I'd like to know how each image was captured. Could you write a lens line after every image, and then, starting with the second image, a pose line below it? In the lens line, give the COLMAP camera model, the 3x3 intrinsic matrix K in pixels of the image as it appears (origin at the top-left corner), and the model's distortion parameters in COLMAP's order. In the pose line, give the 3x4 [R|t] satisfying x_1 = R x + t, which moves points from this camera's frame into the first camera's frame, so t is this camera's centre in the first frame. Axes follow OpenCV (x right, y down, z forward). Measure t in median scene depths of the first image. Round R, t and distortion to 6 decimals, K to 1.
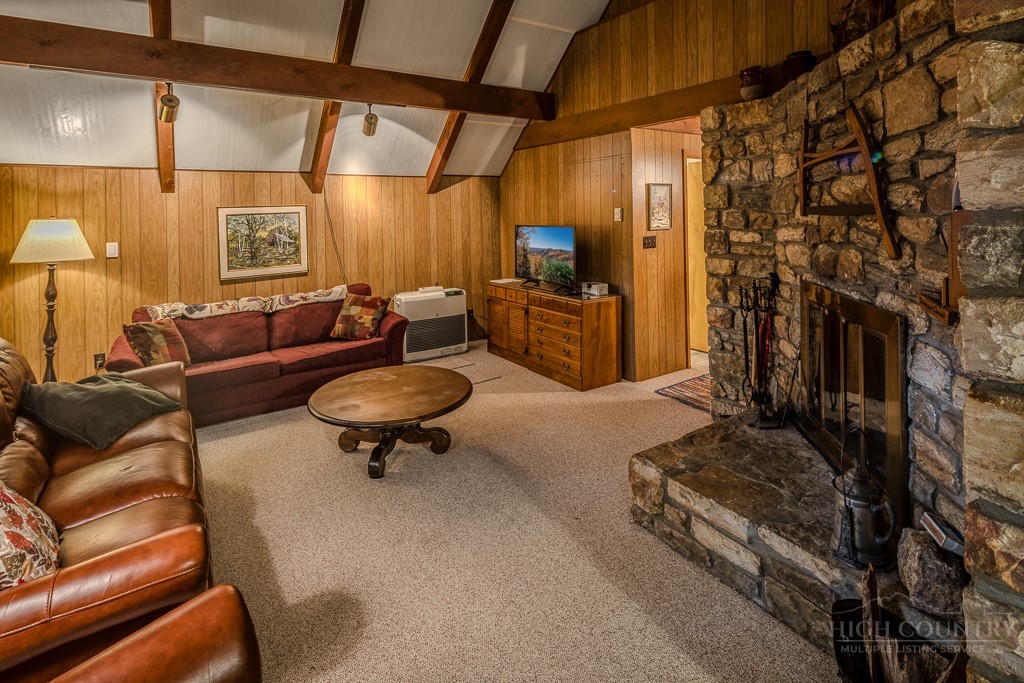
lens RADIAL K [[511.7, 0, 514.3], [0, 511.7, 200.0], [0, 0, 1]] dist [0.004504, -0.002705]
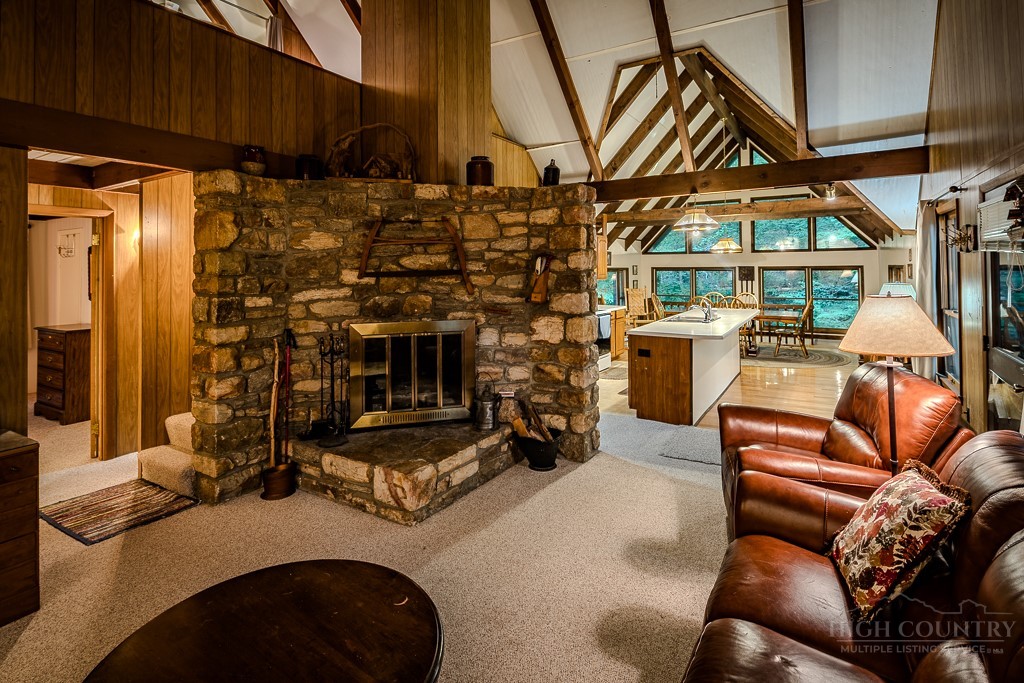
lens RADIAL K [[511.7, 0, 507.2], [0, 511.7, 247.3], [0, 0, 1]] dist [0.004504, -0.002705]
pose [[-0.406938, 0.058853, 0.911558, -0.709606], [0.003695, 0.998020, -0.062786, 0.026283], [-0.913448, -0.022181, -0.406350, 0.916788]]
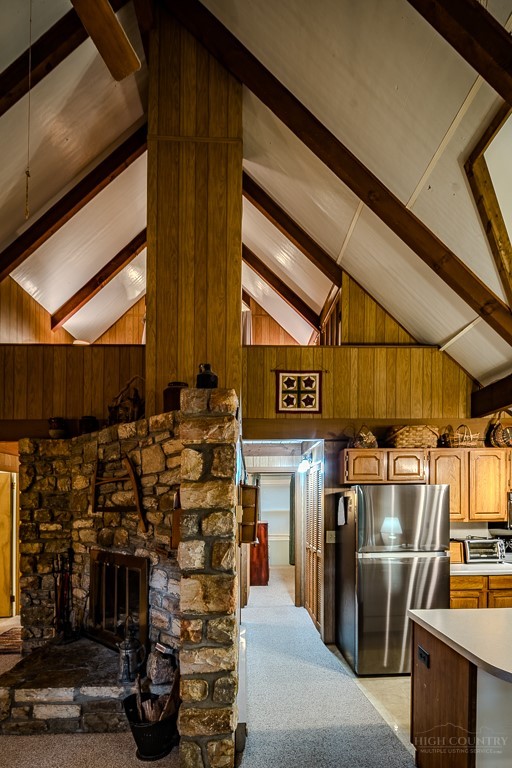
lens RADIAL K [[383.8, 0, 258.6], [0, 383.8, 493.5], [0, 0, 1]] dist [0.004504, -0.002705]
pose [[0.523013, 0.029889, 0.851800, -0.194704], [-0.012000, 0.999544, -0.027706, -0.003512], [-0.852240, 0.004269, 0.523134, -0.123123]]
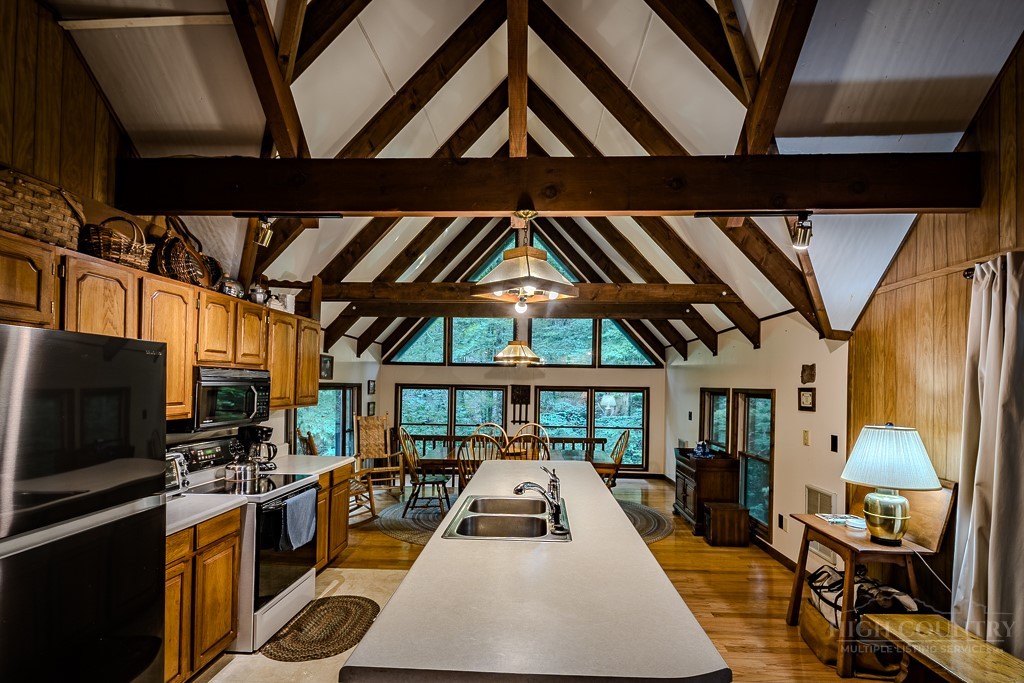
lens RADIAL K [[511.7, 0, 505.6], [0, 511.7, 384.1], [0, 0, 1]] dist [0.004504, -0.002705]
pose [[-0.798493, 0.006597, 0.601968, 0.230058], [-0.007885, 0.999740, -0.021416, -0.002847], [-0.601953, -0.021847, -0.798233, 0.196237]]
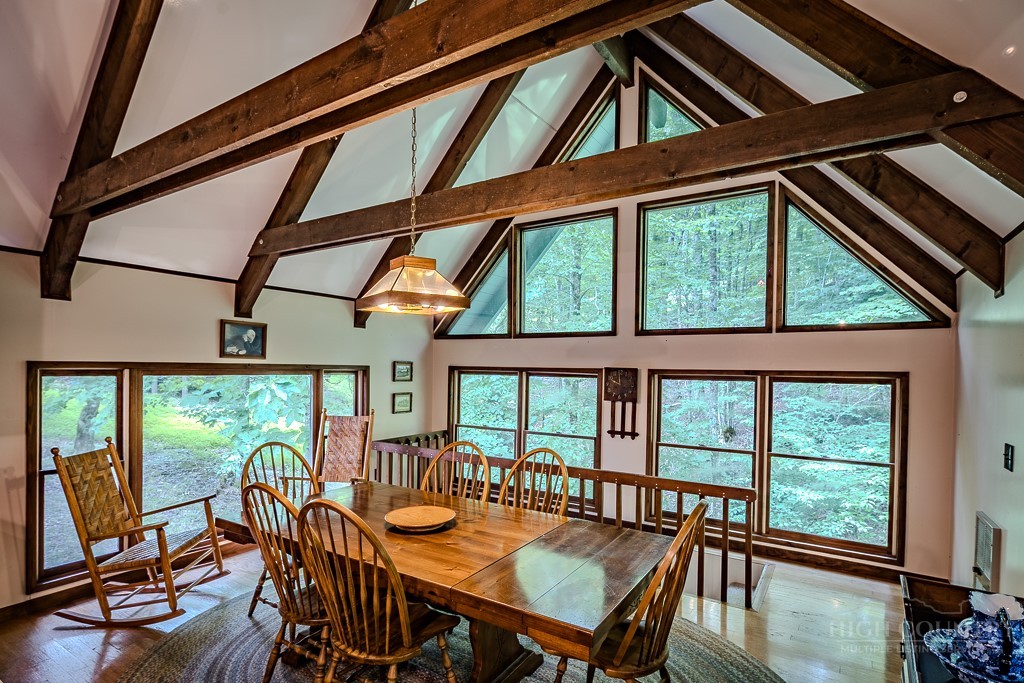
lens RADIAL K [[511.7, 0, 513.1], [0, 511.7, 365.4], [0, 0, 1]] dist [0.004504, -0.002705]
pose [[-0.401225, 0.014777, 0.915860, 0.501736], [-0.017227, 0.999571, -0.023674, -0.019734], [-0.915817, -0.025276, -0.400799, -0.968735]]
